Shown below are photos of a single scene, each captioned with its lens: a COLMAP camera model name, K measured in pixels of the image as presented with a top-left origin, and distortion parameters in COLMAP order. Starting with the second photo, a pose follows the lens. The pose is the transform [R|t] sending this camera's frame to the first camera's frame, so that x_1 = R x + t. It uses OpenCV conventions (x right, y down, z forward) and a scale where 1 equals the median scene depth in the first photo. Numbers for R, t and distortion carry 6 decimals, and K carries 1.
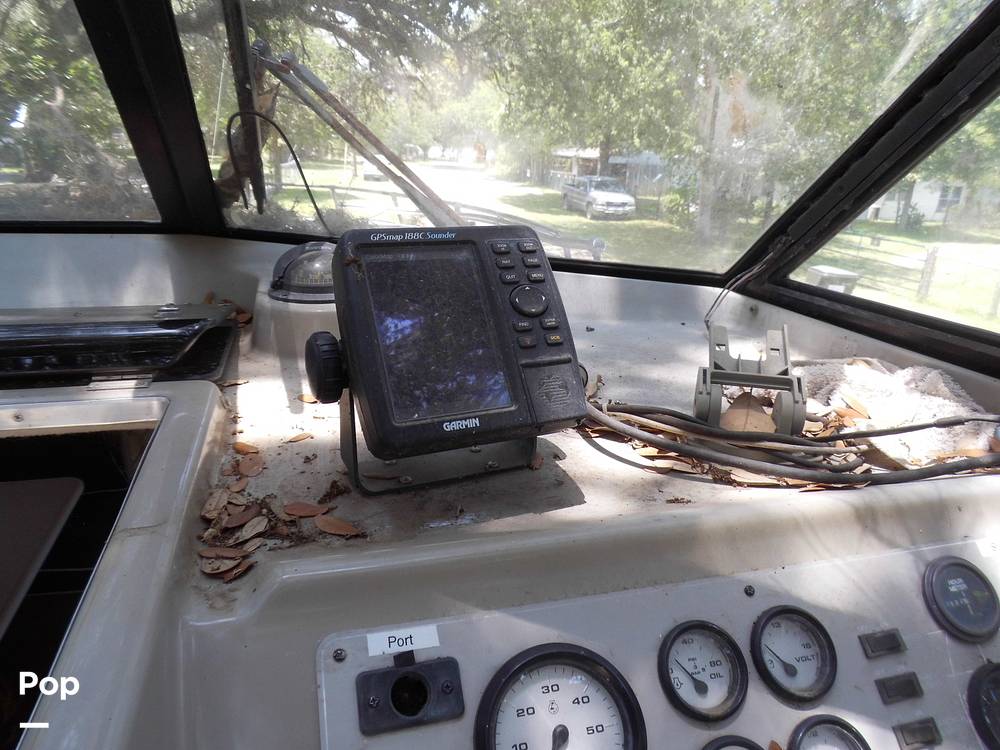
lens RADIAL K [[695.4, 0, 497.8], [0, 695.4, 379.3], [0, 0, 1]] dist [-0.007751, 0.000587]
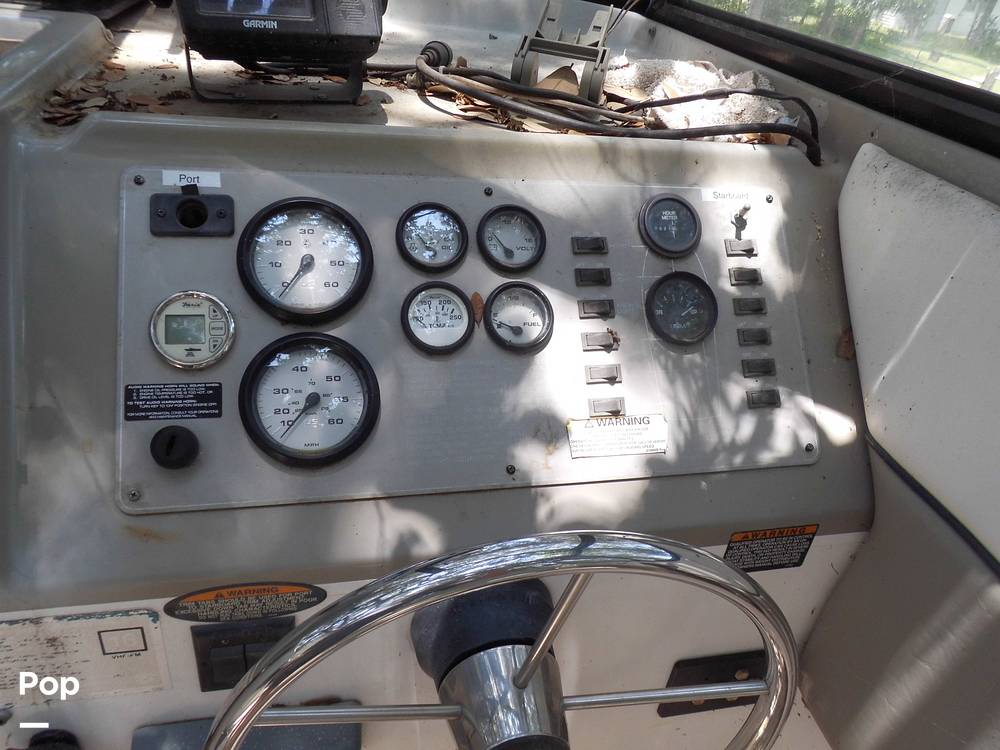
lens RADIAL K [[701.6, 0, 499.1], [0, 701.6, 381.0], [0, 0, 1]] dist [-0.009124, 0.007590]
pose [[0.995005, 0.099822, -0.001222, 0.409442], [-0.095718, 0.957432, 0.272327, 0.280222], [0.028354, -0.270850, 0.962204, -0.300206]]
